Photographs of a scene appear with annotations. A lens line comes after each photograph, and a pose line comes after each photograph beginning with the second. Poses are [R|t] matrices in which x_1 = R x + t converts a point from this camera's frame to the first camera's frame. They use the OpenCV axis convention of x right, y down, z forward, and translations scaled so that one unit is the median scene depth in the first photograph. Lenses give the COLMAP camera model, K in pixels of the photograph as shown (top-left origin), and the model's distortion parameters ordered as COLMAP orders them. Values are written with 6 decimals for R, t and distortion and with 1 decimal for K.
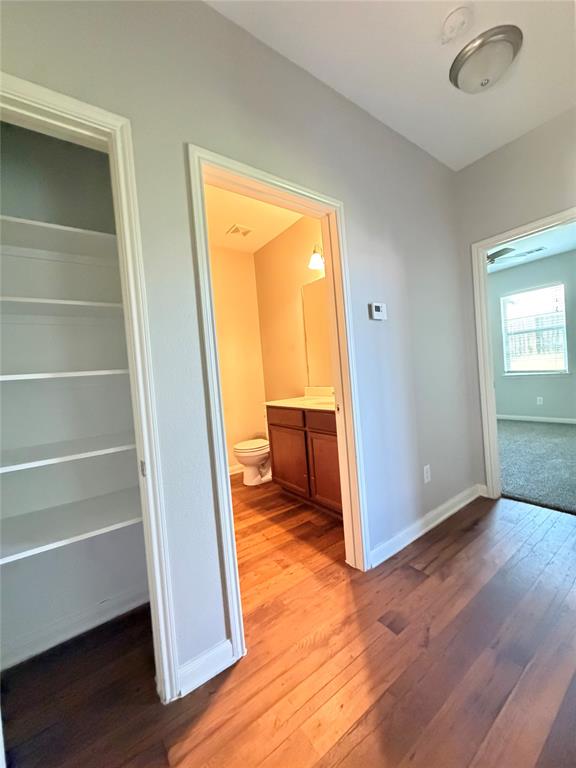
lens RADIAL K [[306.4, 0, 289.0], [0, 306.4, 383.3], [0, 0, 1]] dist [-0.004575, 0.000895]
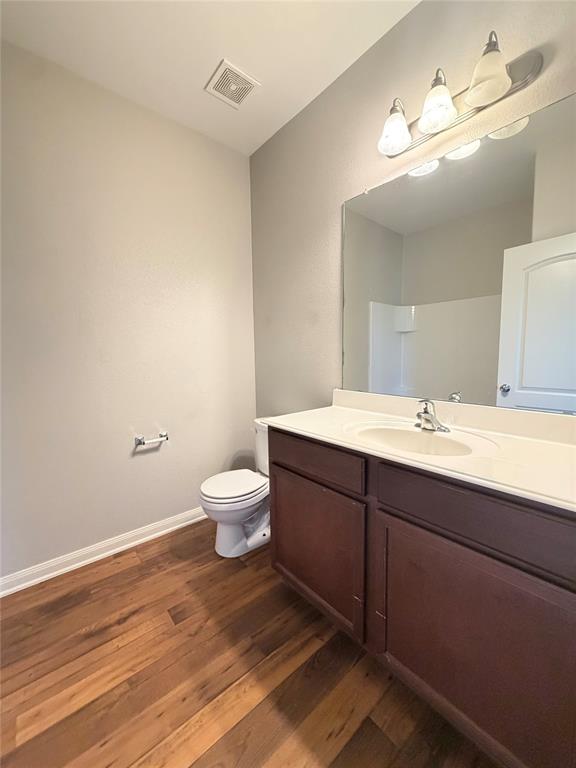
lens RADIAL K [[306.4, 0, 287.7], [0, 306.4, 384.7], [0, 0, 1]] dist [-0.004575, 0.000895]
pose [[0.995031, 0.055458, 0.082693, -0.092946], [-0.060469, 0.996402, 0.059384, -0.029227], [-0.079102, -0.064089, 0.994804, 0.522239]]
